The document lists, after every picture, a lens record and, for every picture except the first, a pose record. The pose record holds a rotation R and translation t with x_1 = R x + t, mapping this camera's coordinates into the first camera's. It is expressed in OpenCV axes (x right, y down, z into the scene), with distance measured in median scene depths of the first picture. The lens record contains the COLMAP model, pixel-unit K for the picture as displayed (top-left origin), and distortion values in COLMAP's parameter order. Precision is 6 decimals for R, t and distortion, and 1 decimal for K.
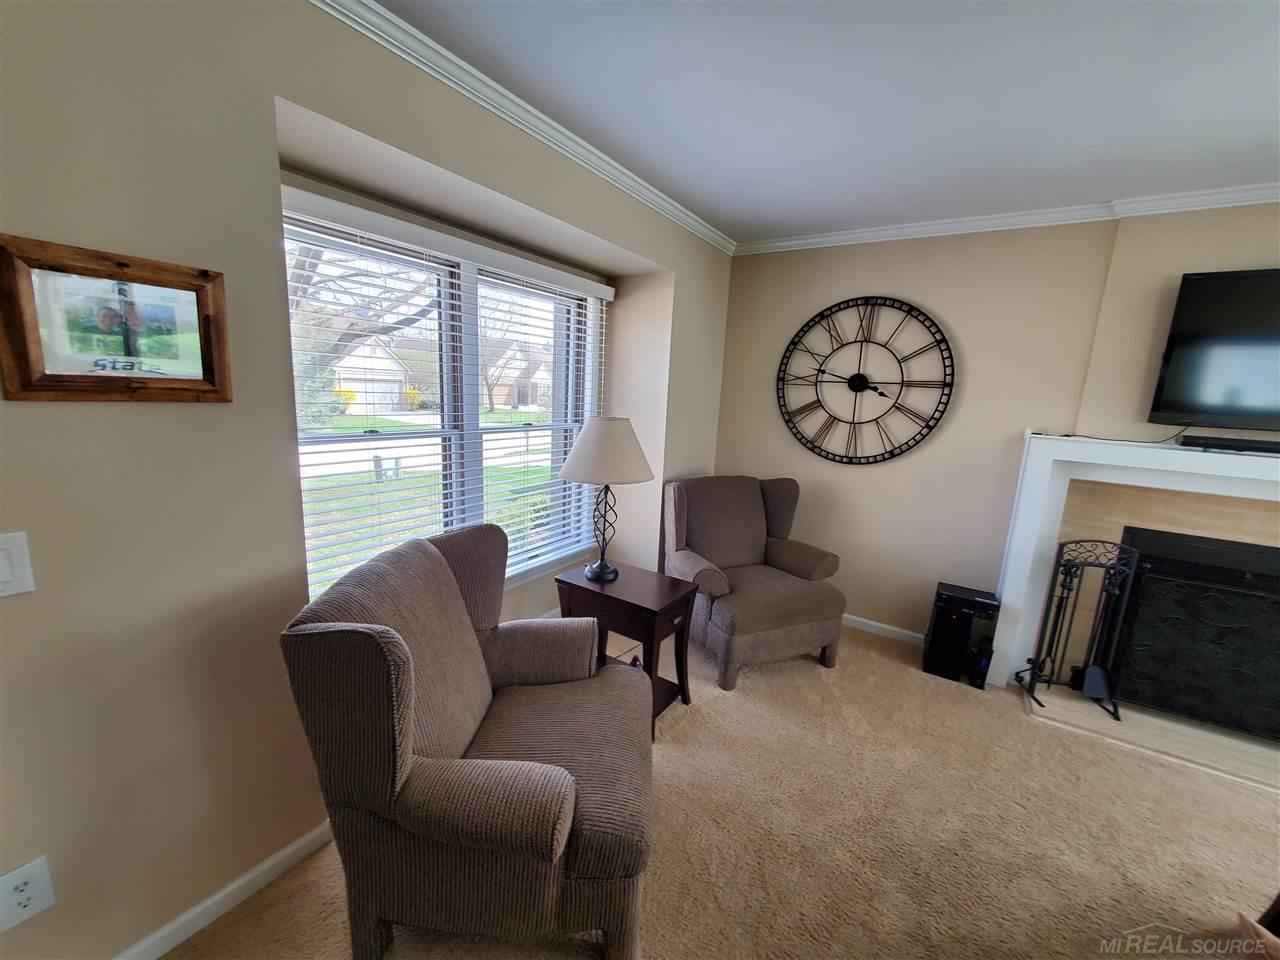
lens RADIAL K [[511.5, 0, 640.3], [0, 511.5, 482.0], [0, 0, 1]] dist [-0.002480, -0.000475]
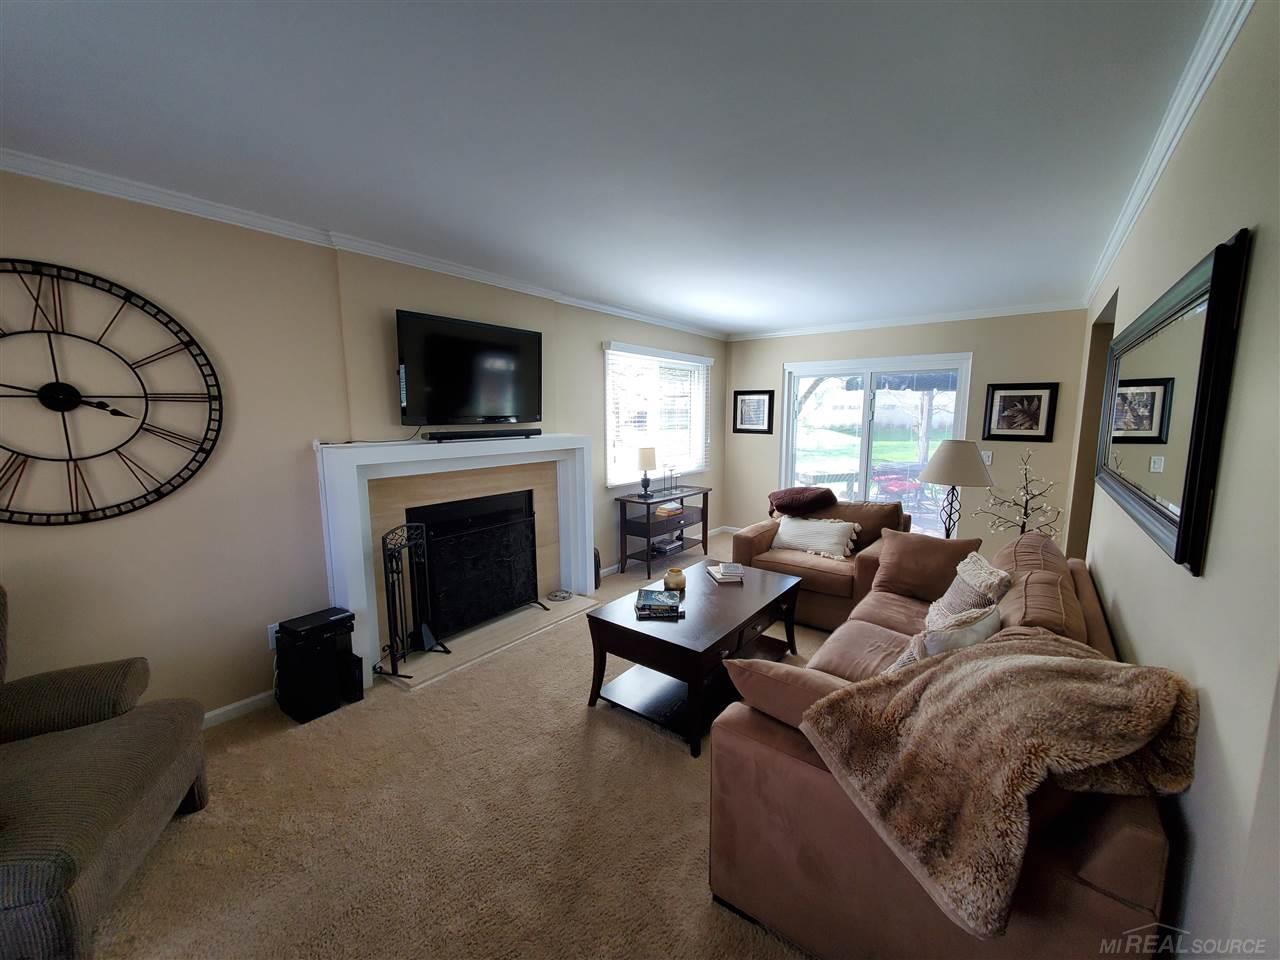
lens RADIAL K [[511.5, 0, 645.6], [0, 511.5, 480.7], [0, 0, 1]] dist [-0.002480, -0.000475]
pose [[0.055859, -0.180039, 0.982072, -0.190805], [0.187967, 0.967916, 0.166752, -0.065975], [-0.980586, 0.175283, 0.087908, 0.264034]]
